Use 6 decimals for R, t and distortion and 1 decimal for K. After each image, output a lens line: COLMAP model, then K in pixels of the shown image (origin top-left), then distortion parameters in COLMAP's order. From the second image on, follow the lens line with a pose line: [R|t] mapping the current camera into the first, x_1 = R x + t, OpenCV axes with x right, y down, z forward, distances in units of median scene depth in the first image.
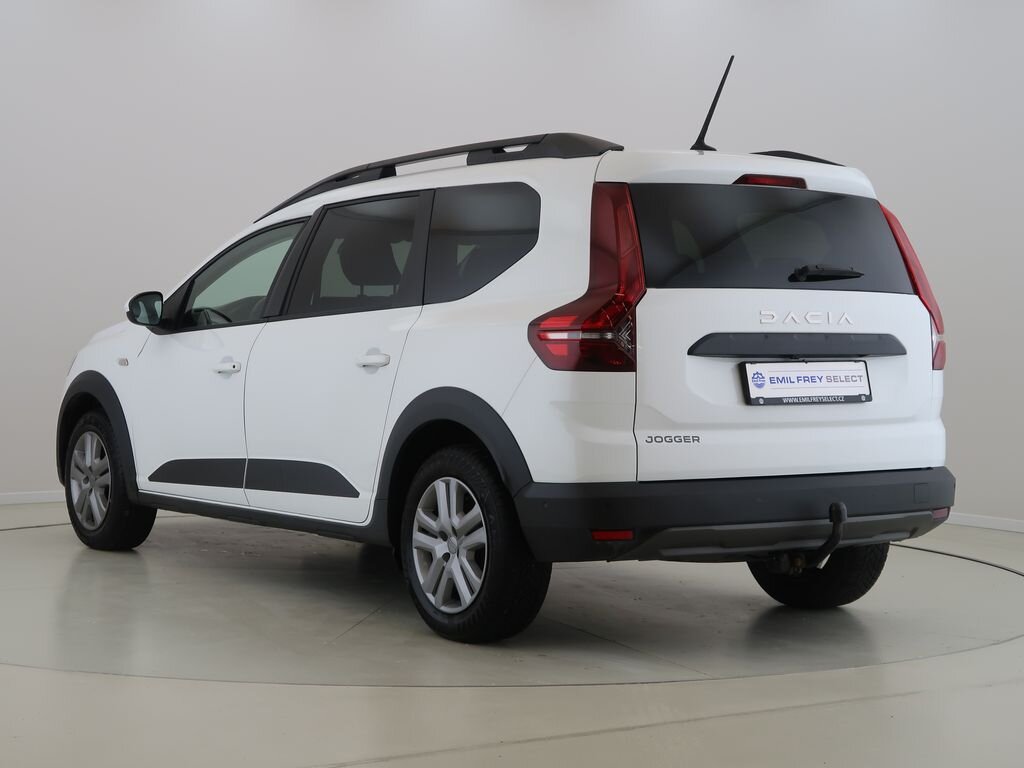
lens RADIAL K [[1312.7, 0, 512.0], [0, 1312.7, 384.0], [0, 0, 1]] dist [-0.117624, -0.008738]
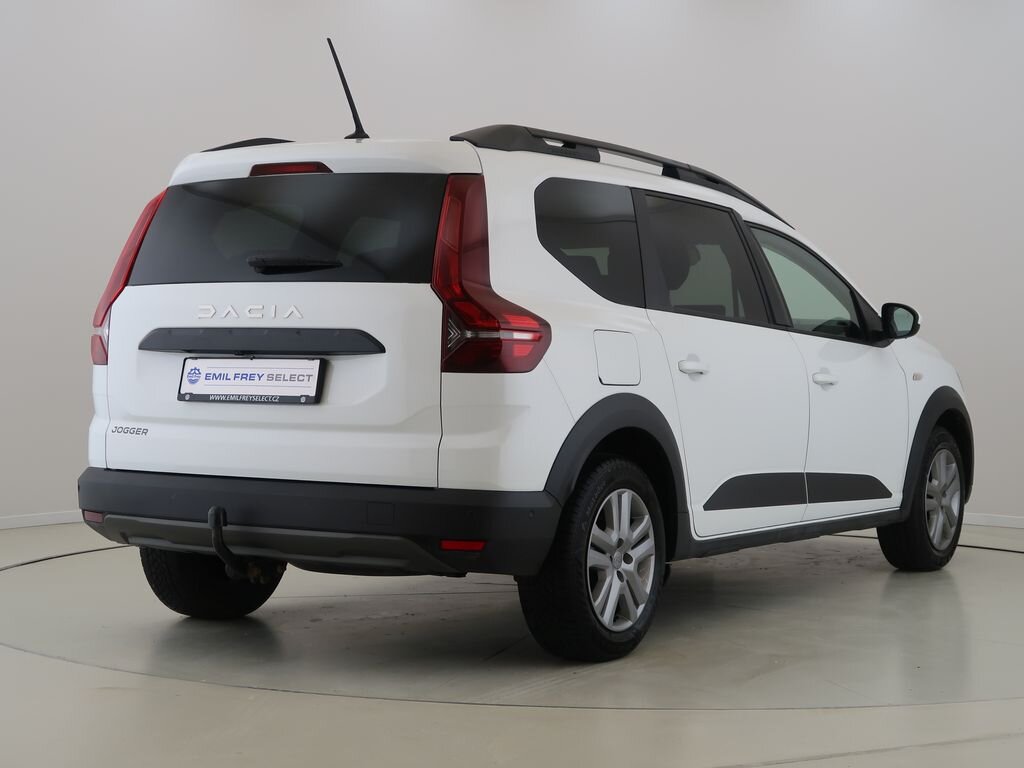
lens RADIAL K [[1312.7, 0, 512.0], [0, 1312.7, 384.0], [0, 0, 1]] dist [-0.117624, -0.008738]
pose [[0.725901, 0.026165, -0.687301, 1.007517], [-0.033944, 0.999421, 0.002197, -0.006936], [0.686961, 0.021735, 0.726369, 0.441727]]
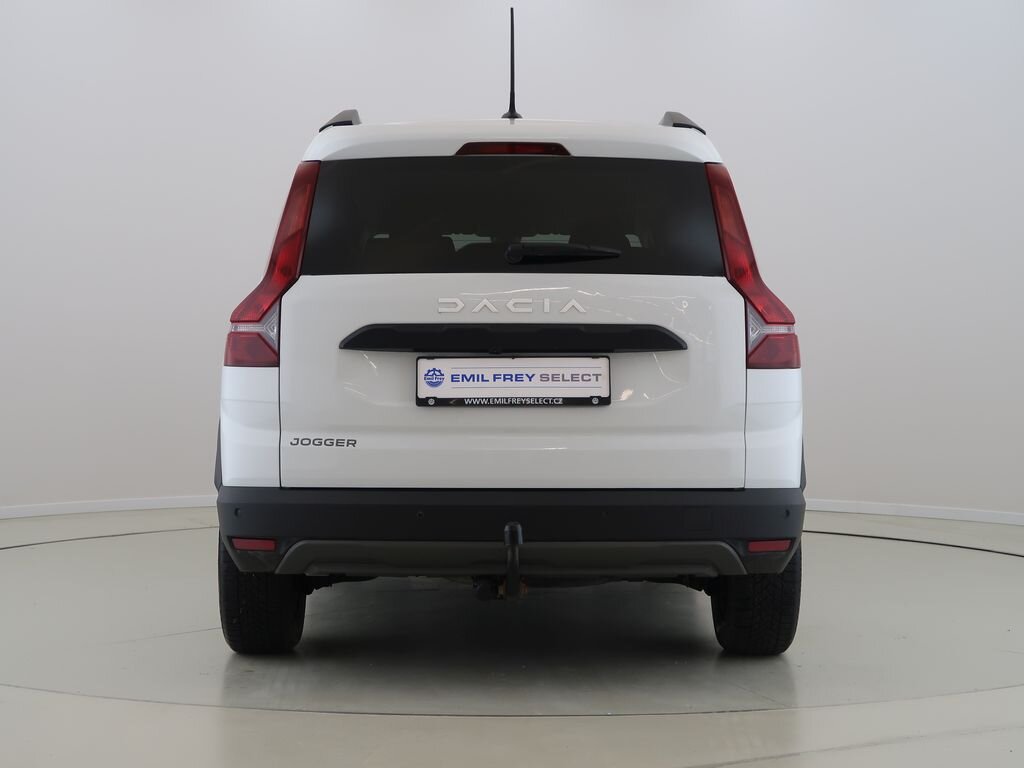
lens RADIAL K [[1312.7, 0, 512.0], [0, 1312.7, 384.0], [0, 0, 1]] dist [-0.117624, -0.008738]
pose [[0.926633, 0.013710, -0.375717, 0.546995], [-0.011841, 0.999903, 0.007281, -0.005649], [0.375780, -0.002298, 0.926706, 0.200875]]
